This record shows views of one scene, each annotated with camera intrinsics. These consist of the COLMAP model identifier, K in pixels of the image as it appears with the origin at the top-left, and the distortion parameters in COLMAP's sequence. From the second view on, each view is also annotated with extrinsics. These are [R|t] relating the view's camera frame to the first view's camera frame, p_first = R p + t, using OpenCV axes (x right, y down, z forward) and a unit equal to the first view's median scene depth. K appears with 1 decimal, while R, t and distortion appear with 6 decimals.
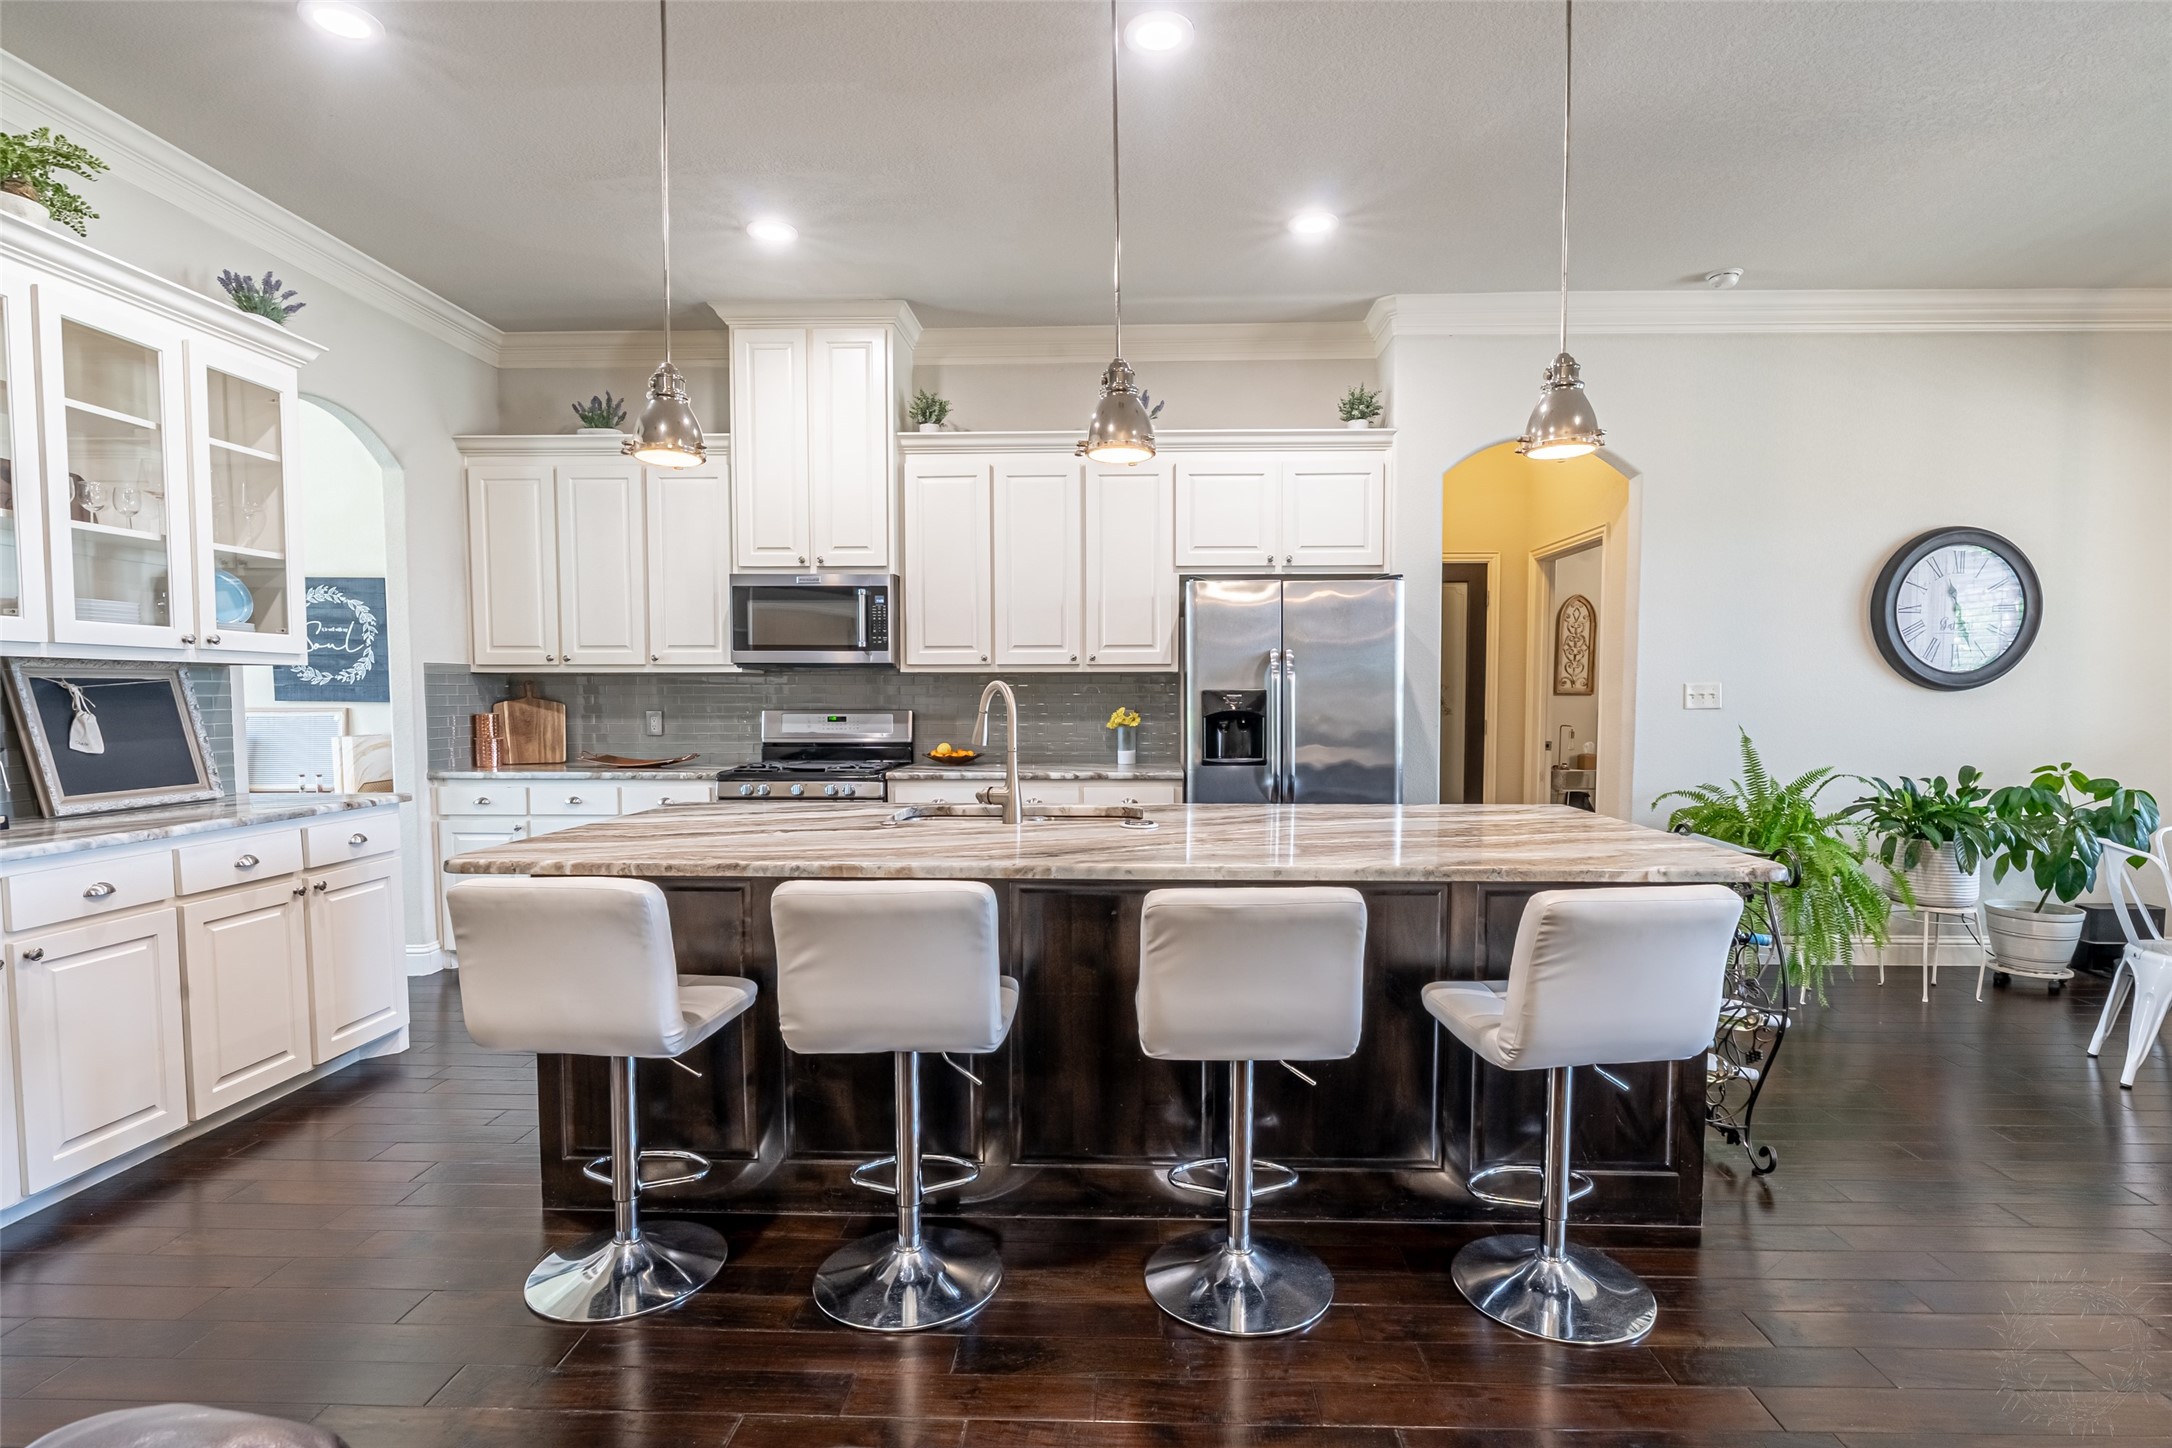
lens RADIAL K [[1050.5, 0, 1119.2], [0, 1050.5, 755.2], [0, 0, 1]] dist [-0.008364, 0.000871]
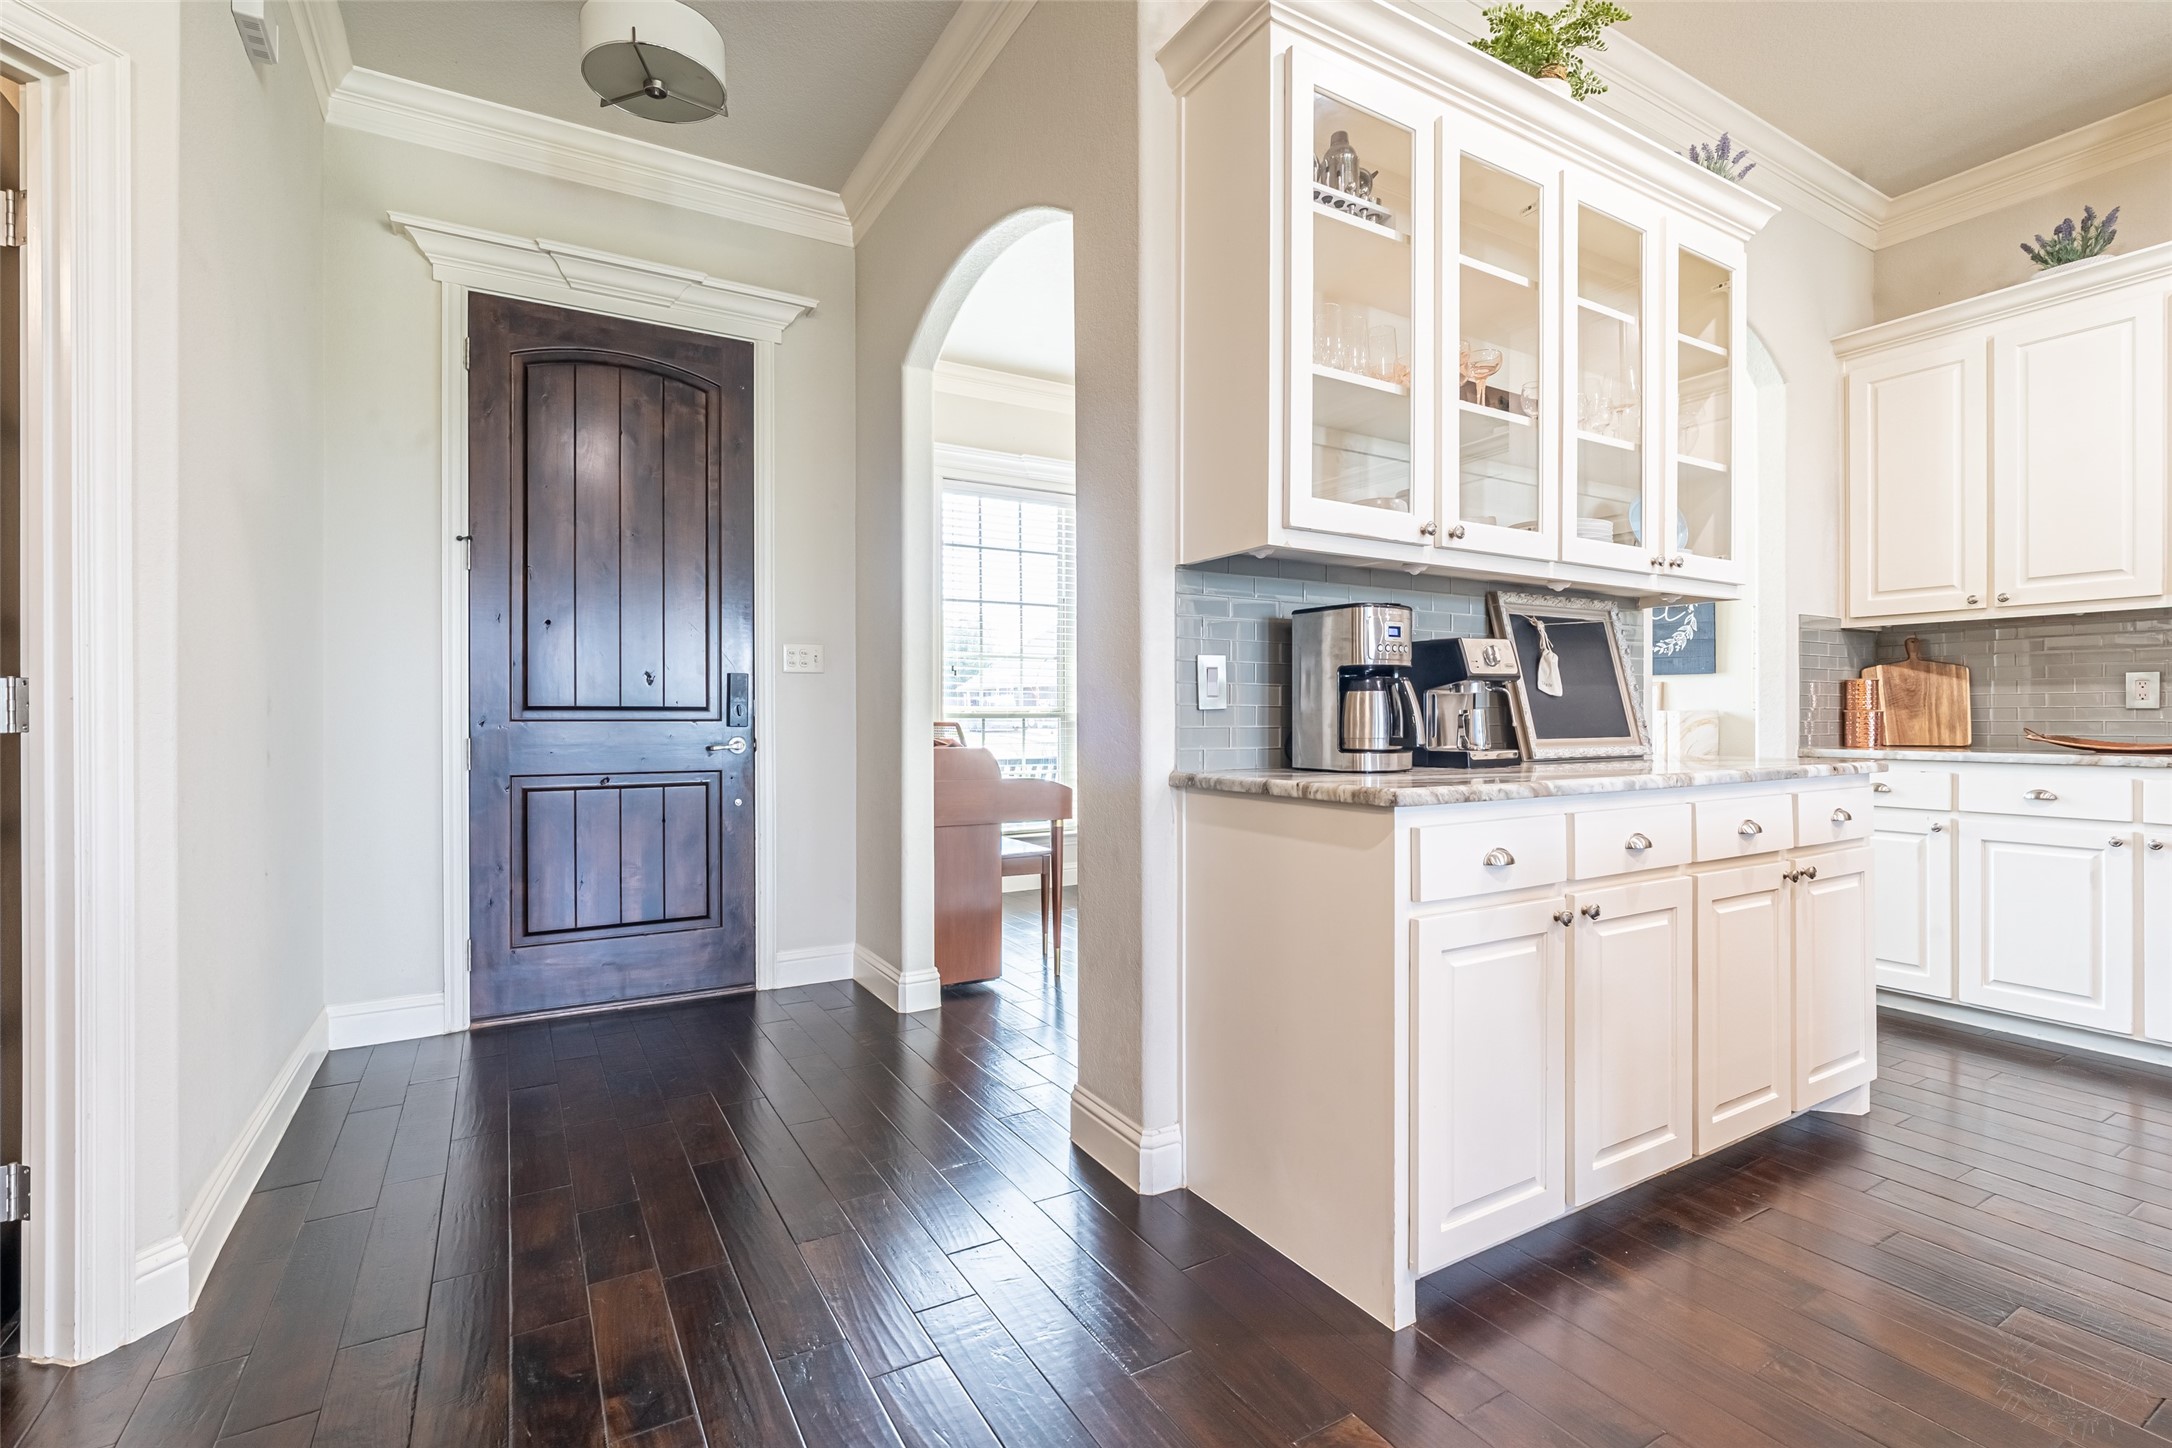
lens RADIAL K [[982.1, 0, 1084.2], [0, 982.1, 716.9], [0, 0, 1]] dist [-0.005381, 0.001351]
pose [[0.527887, -0.000936, -0.849314, -0.302418], [-0.047920, 0.998374, -0.030885, 0.041077], [0.847962, 0.057003, 0.526983, 0.124448]]
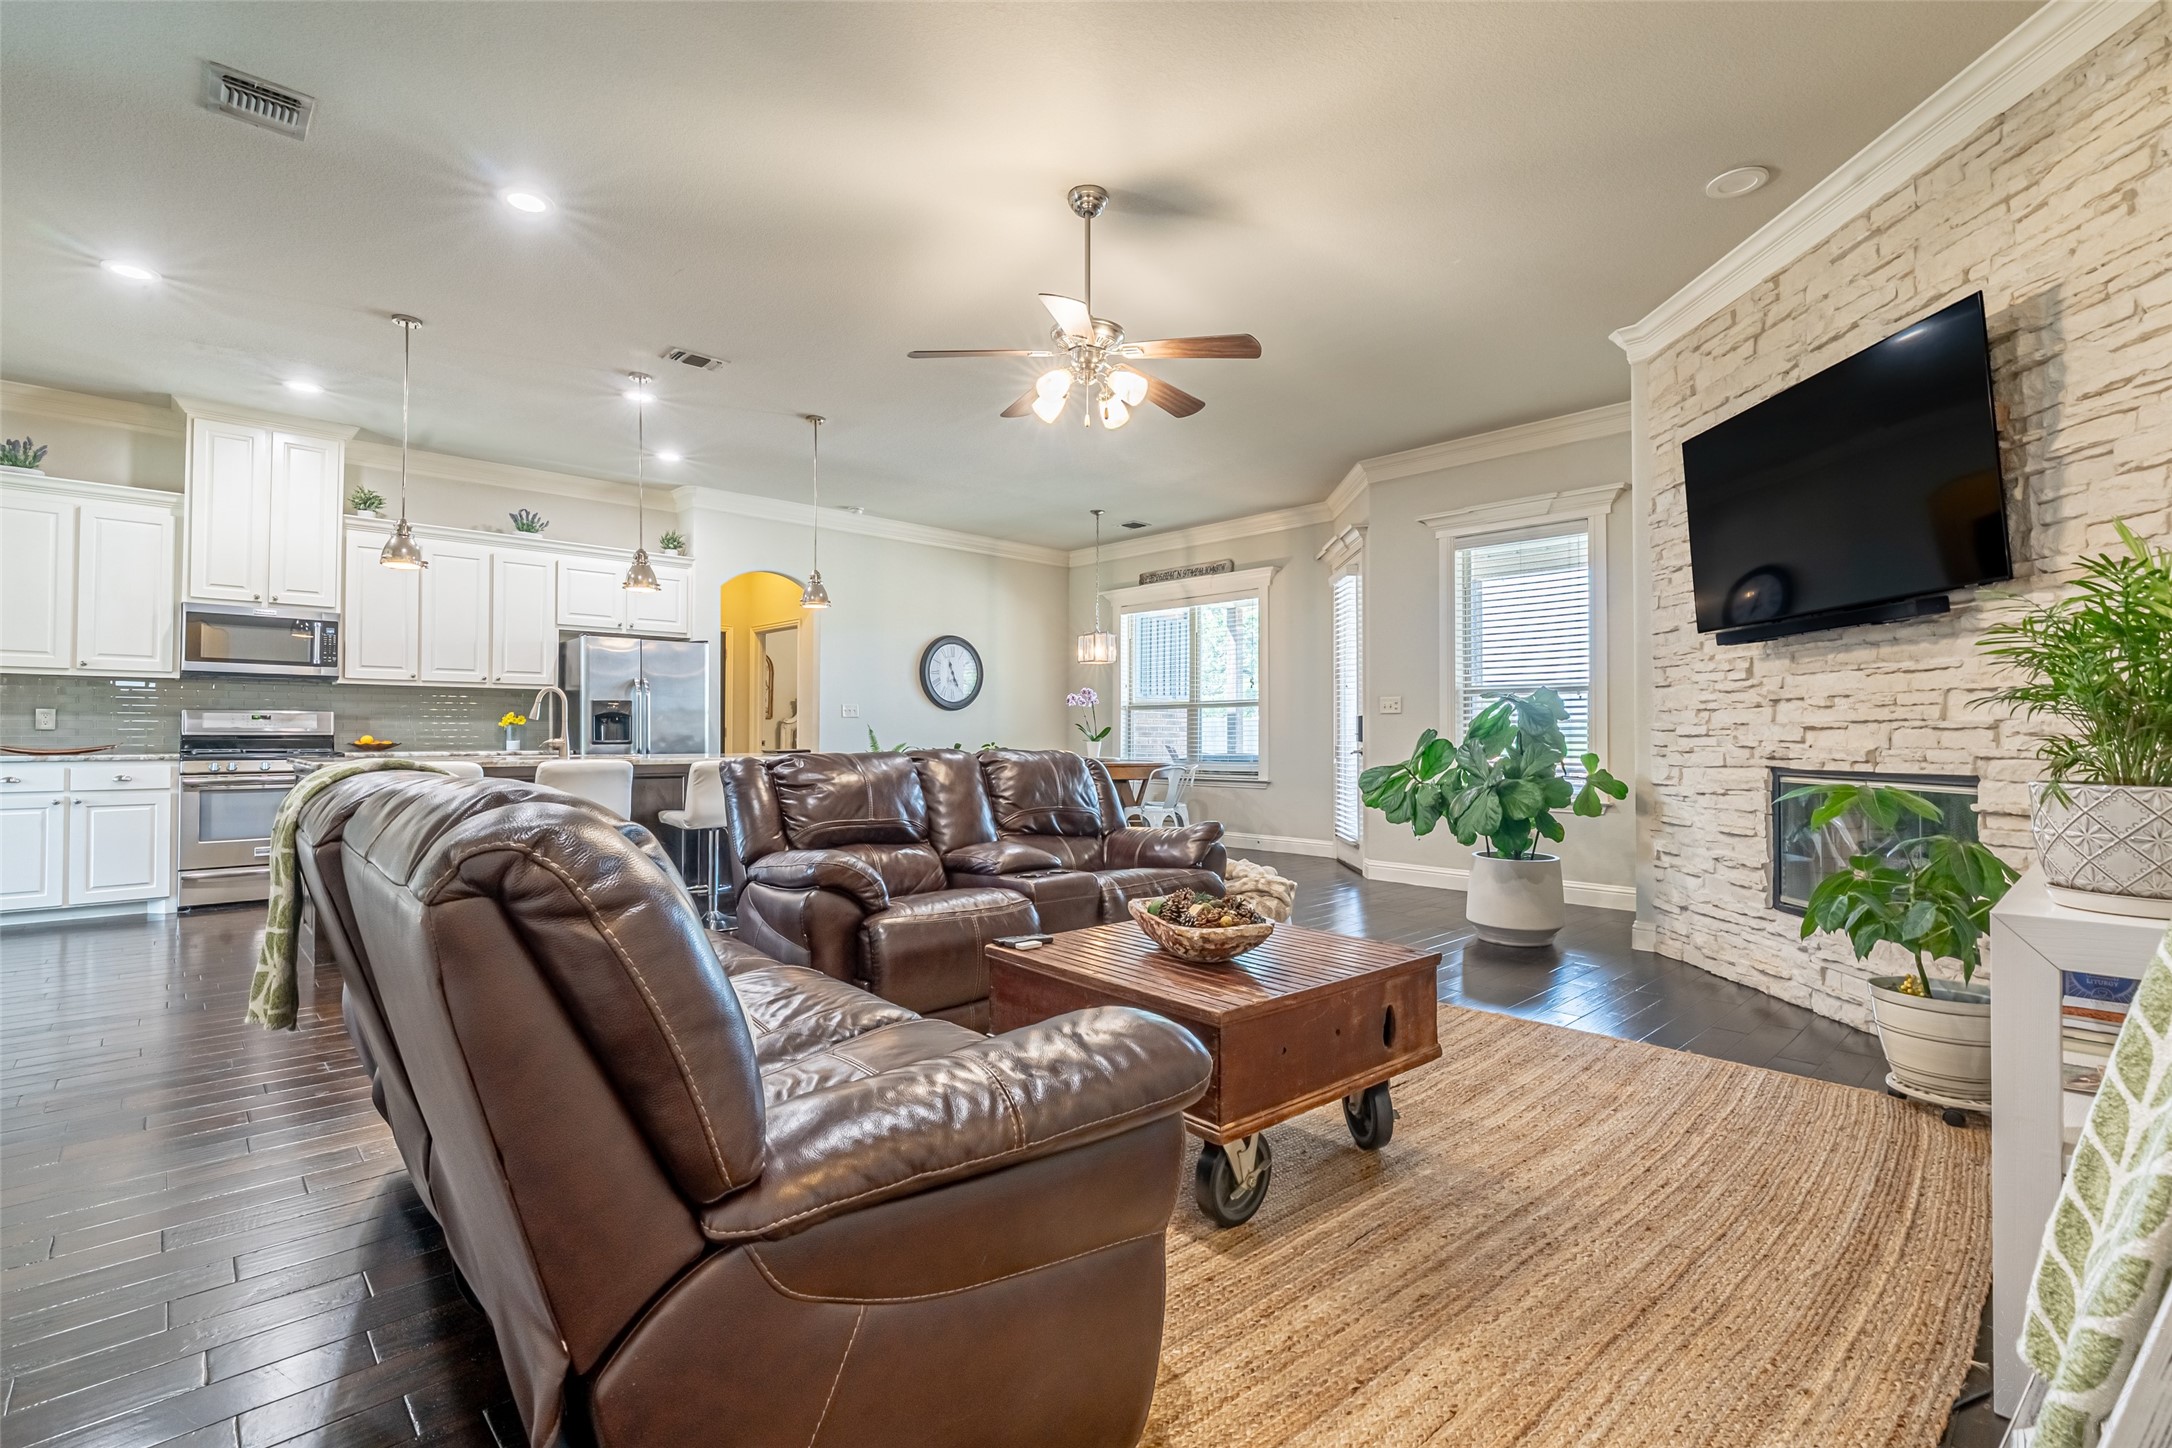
lens RADIAL K [[982.1, 0, 1086.1], [0, 982.1, 718.9], [0, 0, 1]] dist [-0.005381, 0.001351]
pose [[0.709764, 0.014004, 0.704301, -0.431503], [0.038221, 0.997564, -0.058352, 0.083733], [-0.703402, 0.068335, 0.707500, -0.624827]]
